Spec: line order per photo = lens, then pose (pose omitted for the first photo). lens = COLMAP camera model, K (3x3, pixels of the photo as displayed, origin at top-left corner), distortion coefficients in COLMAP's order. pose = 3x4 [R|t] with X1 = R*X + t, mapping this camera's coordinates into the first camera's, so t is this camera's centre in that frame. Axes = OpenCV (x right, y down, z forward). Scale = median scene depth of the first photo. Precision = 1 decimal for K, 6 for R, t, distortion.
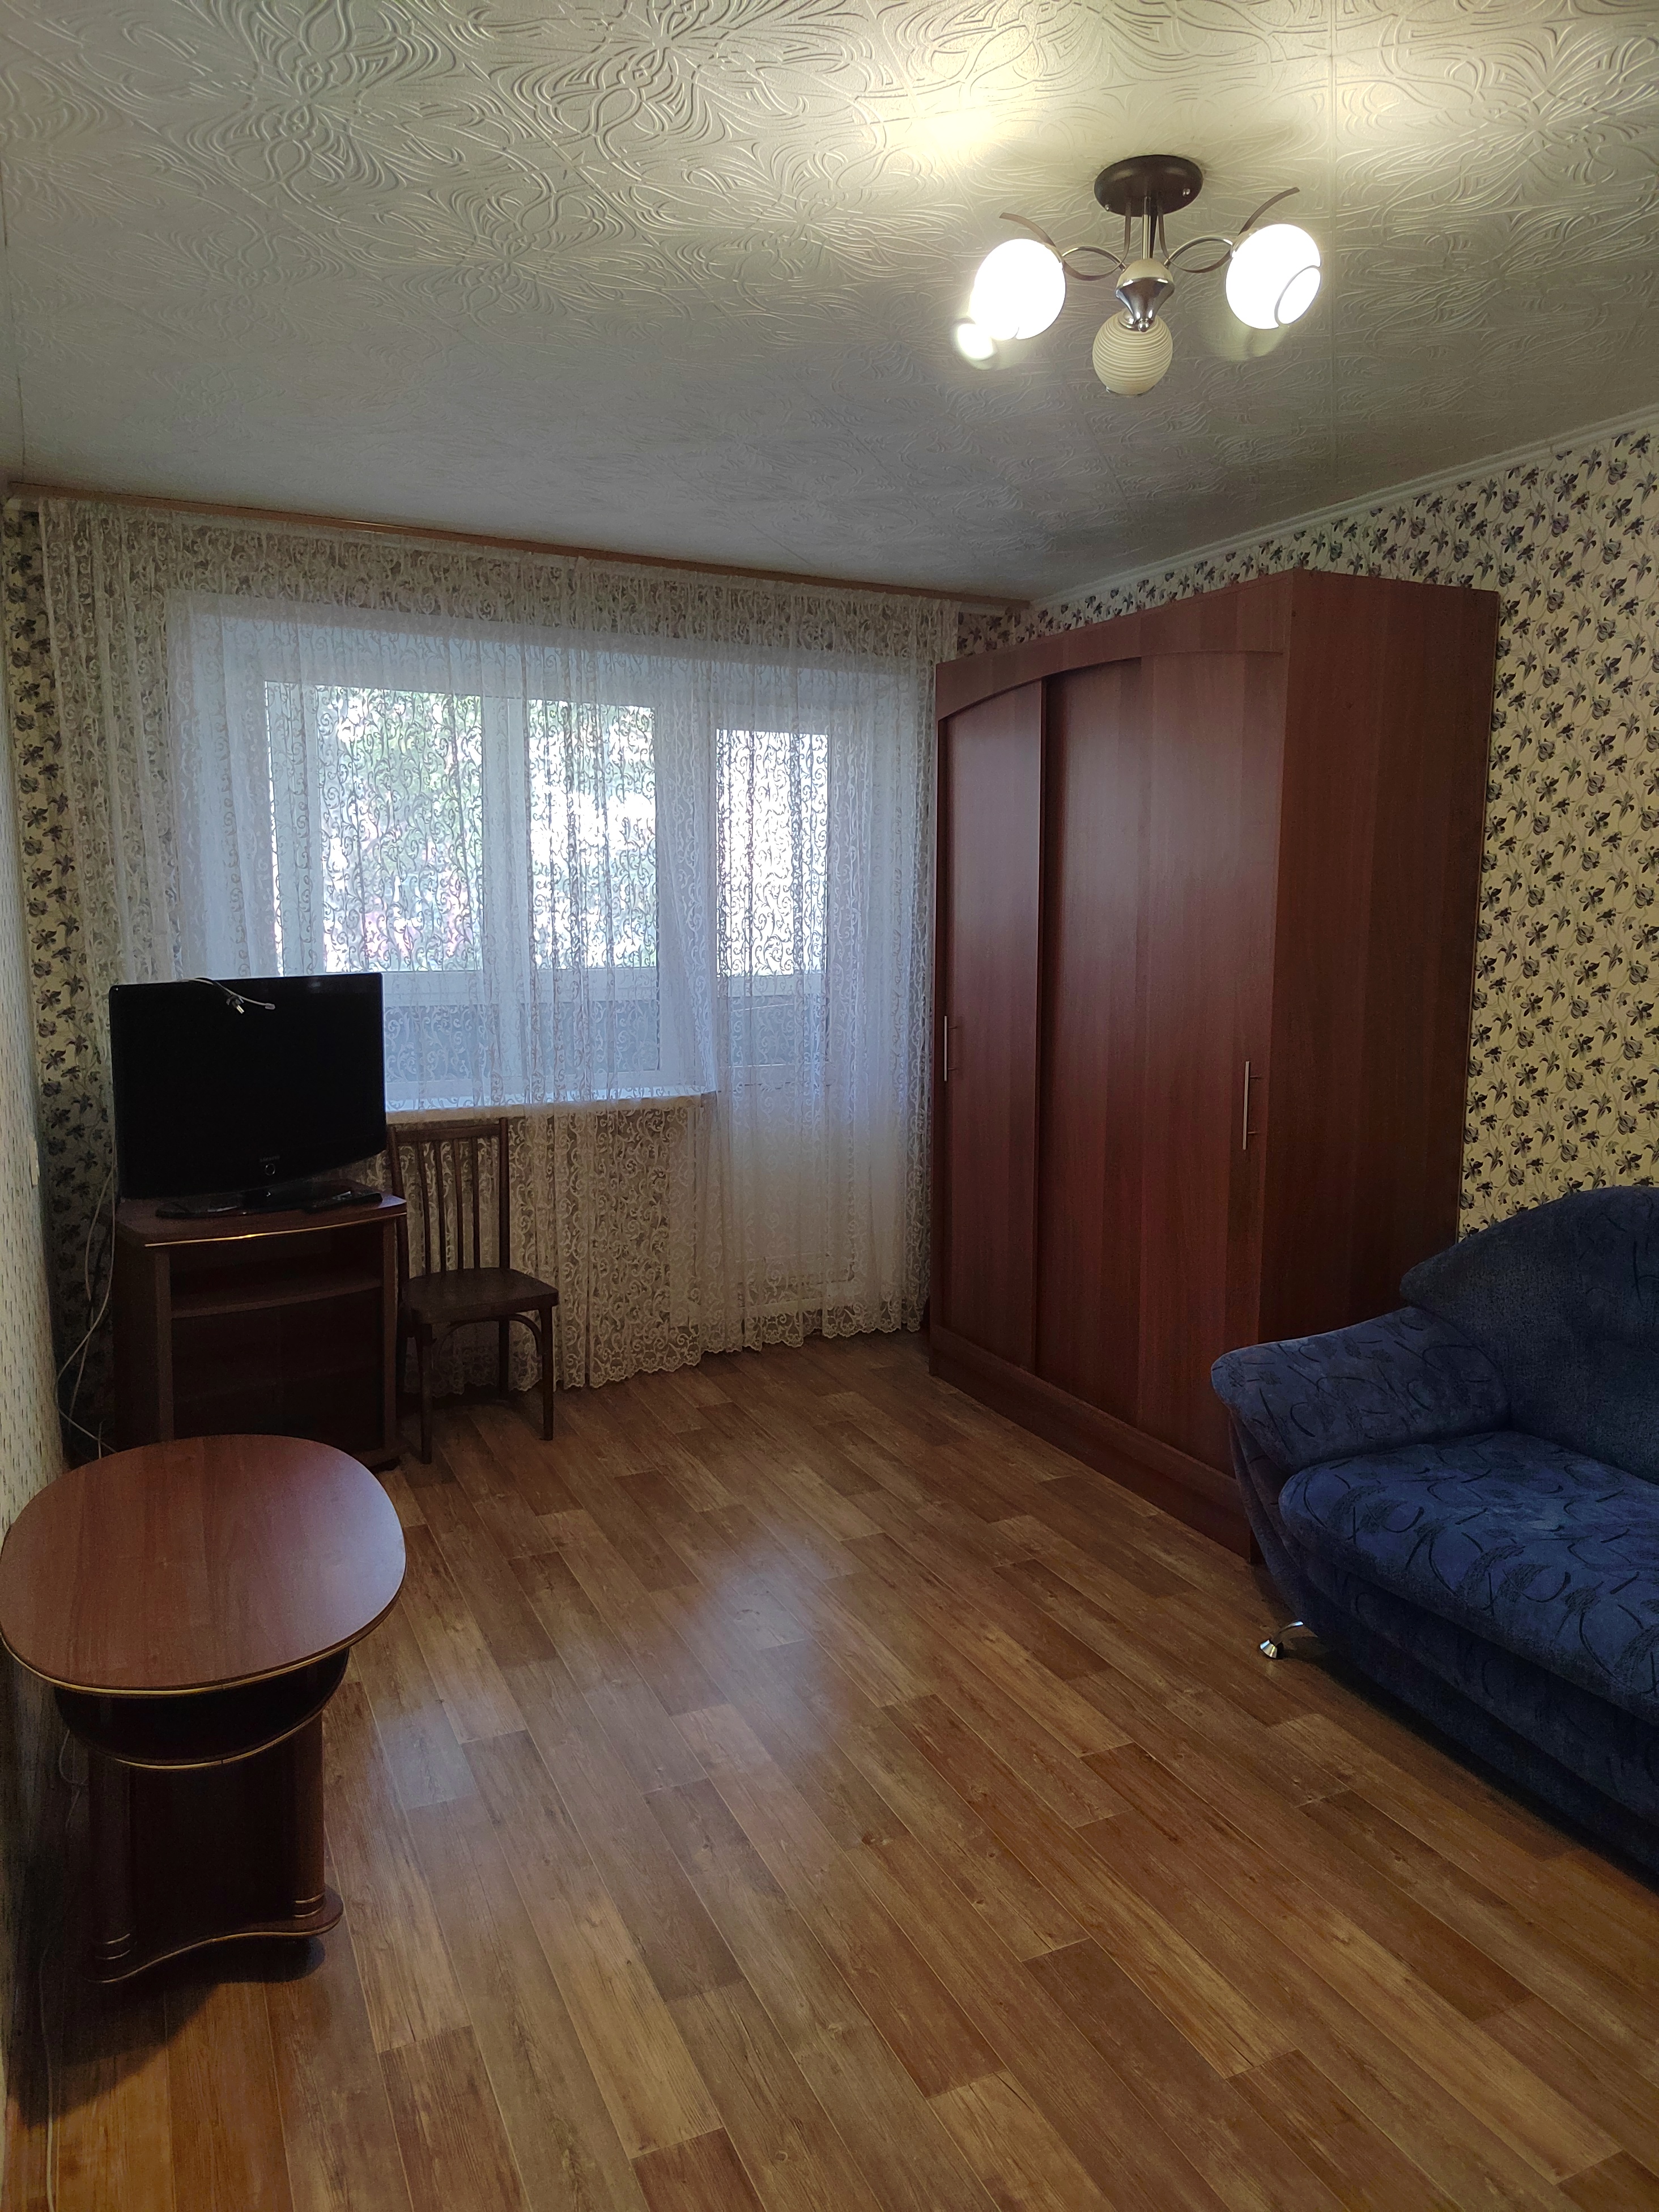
lens RADIAL K [[1542.6, 0, 832.1], [0, 1542.6, 1111.1], [0, 0, 1]] dist [0.037947, -0.036919]
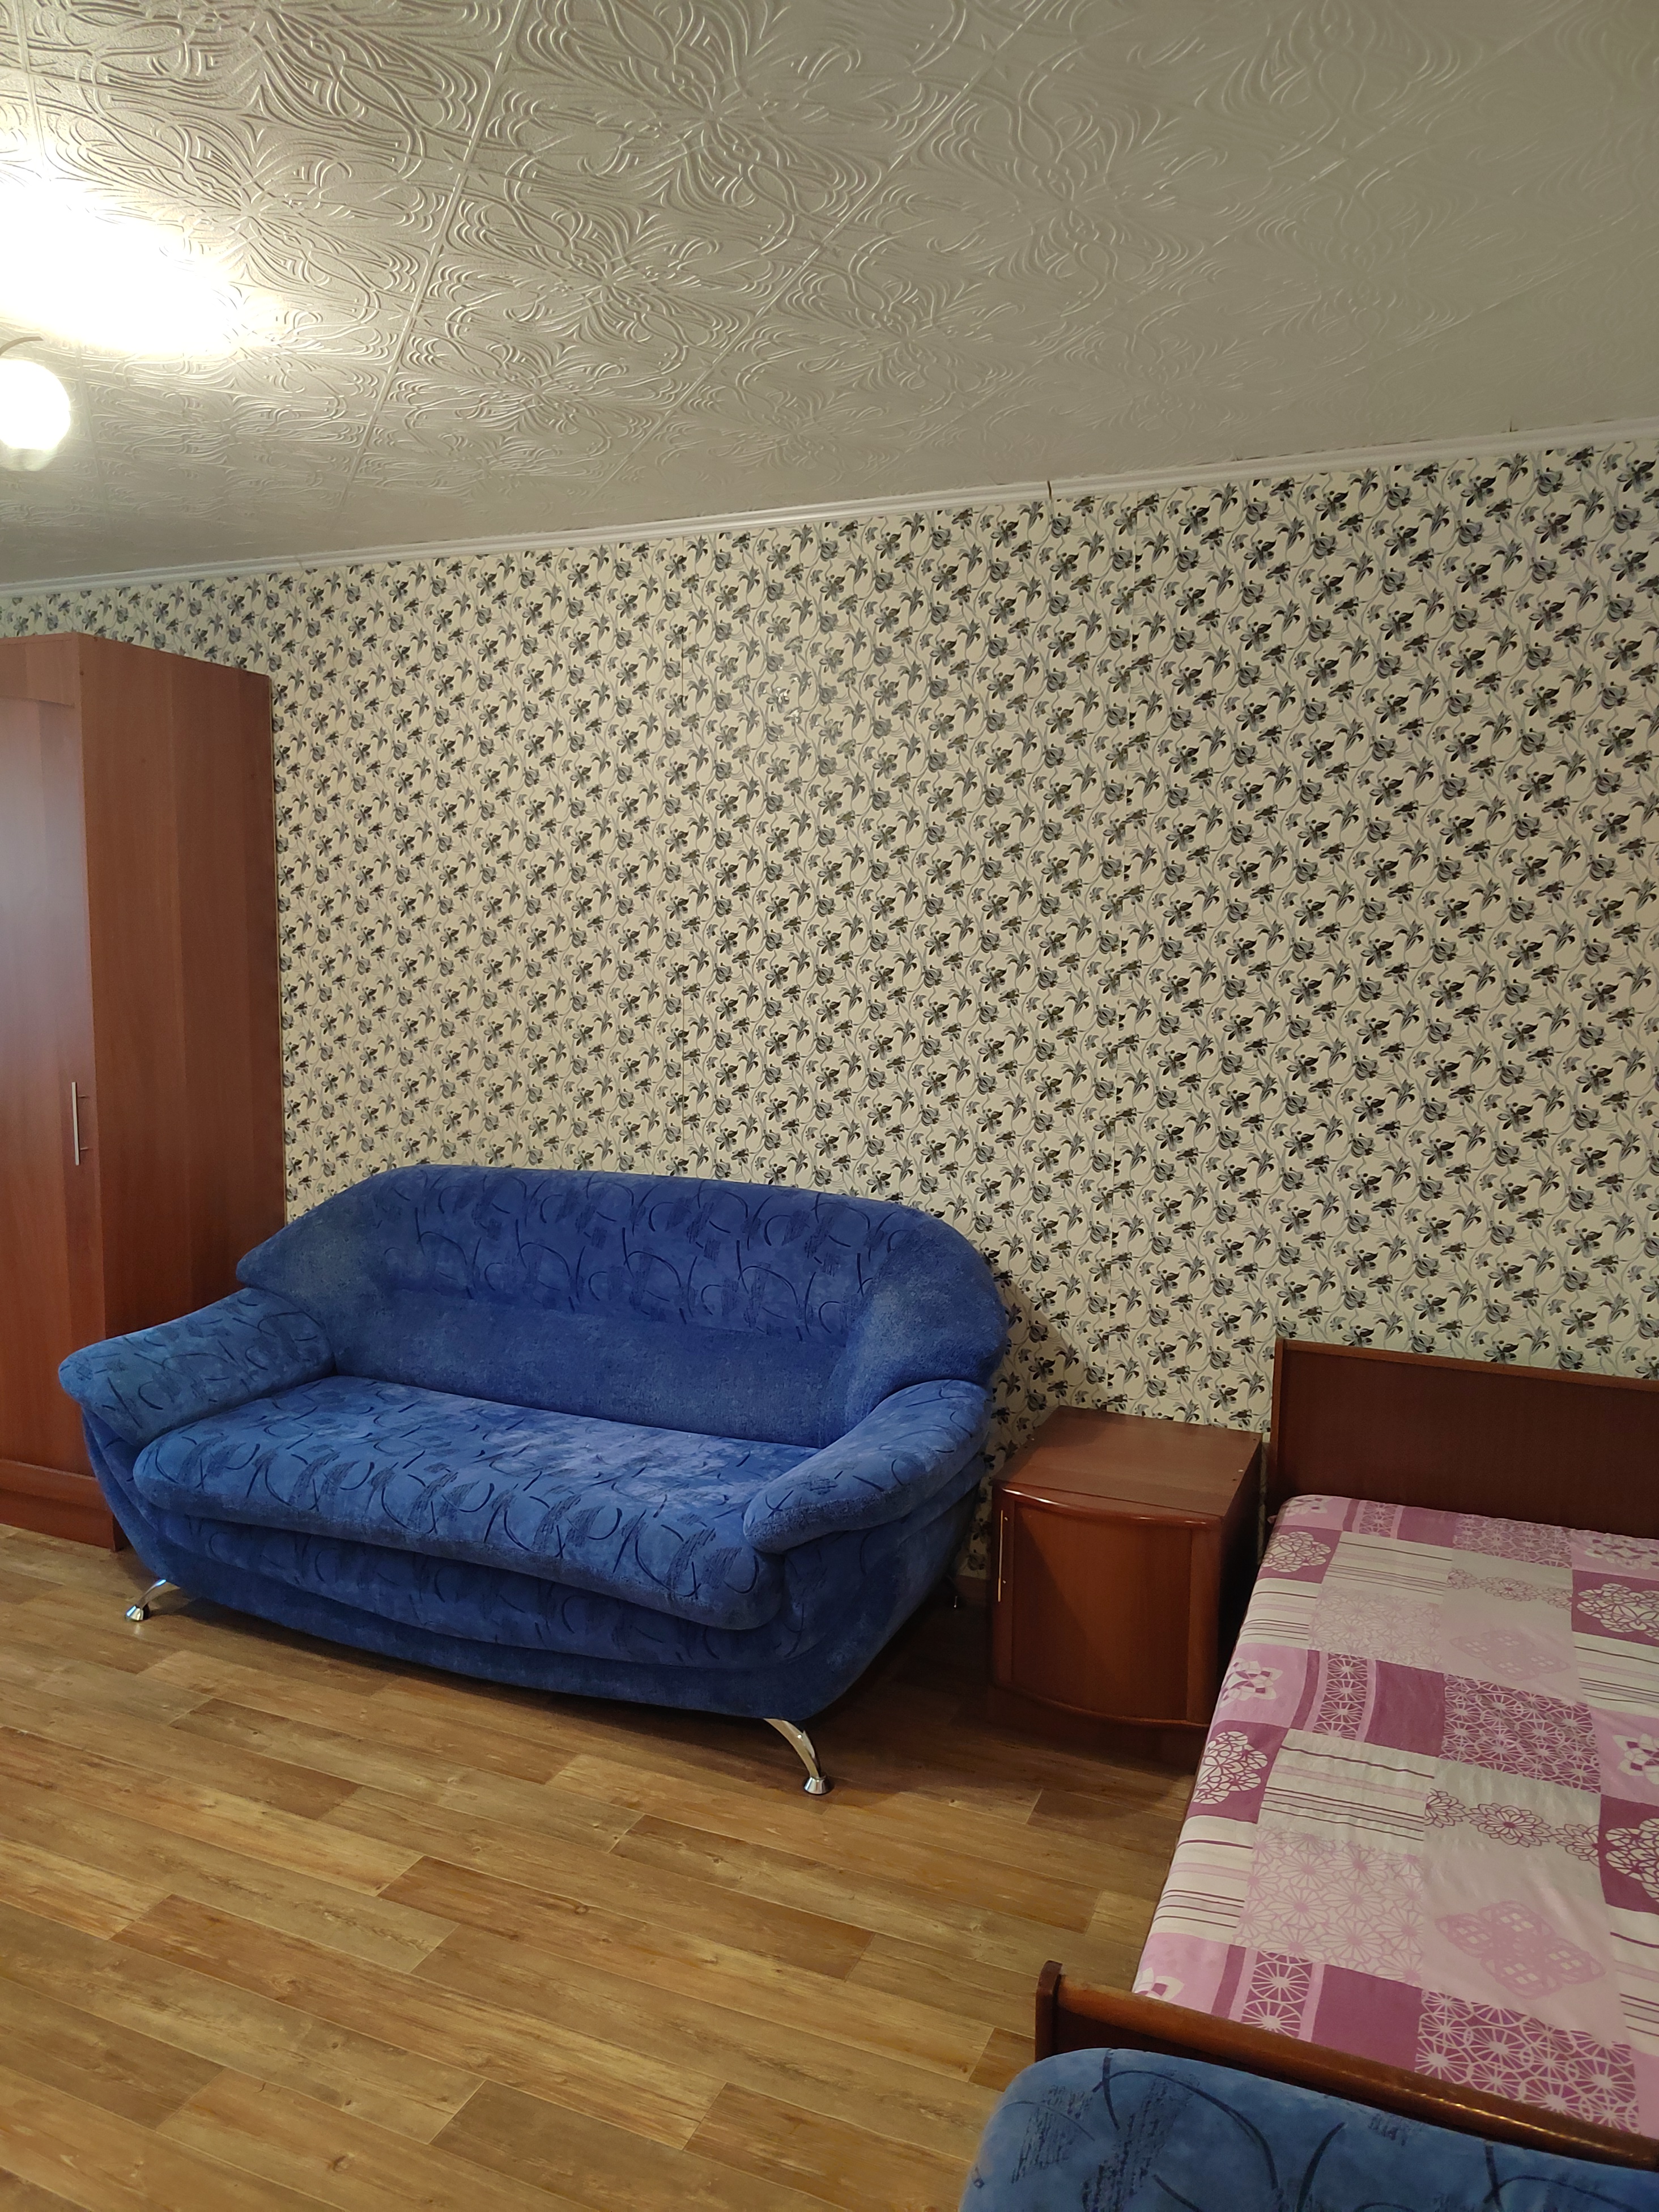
lens RADIAL K [[1542.6, 0, 867.2], [0, 1542.6, 1113.6], [0, 0, 1]] dist [0.037947, -0.036919]
pose [[0.748504, -0.065579, 0.659880, -0.035648], [0.078549, 0.996860, 0.009969, 0.024088], [-0.658462, 0.044371, 0.751305, -0.191325]]
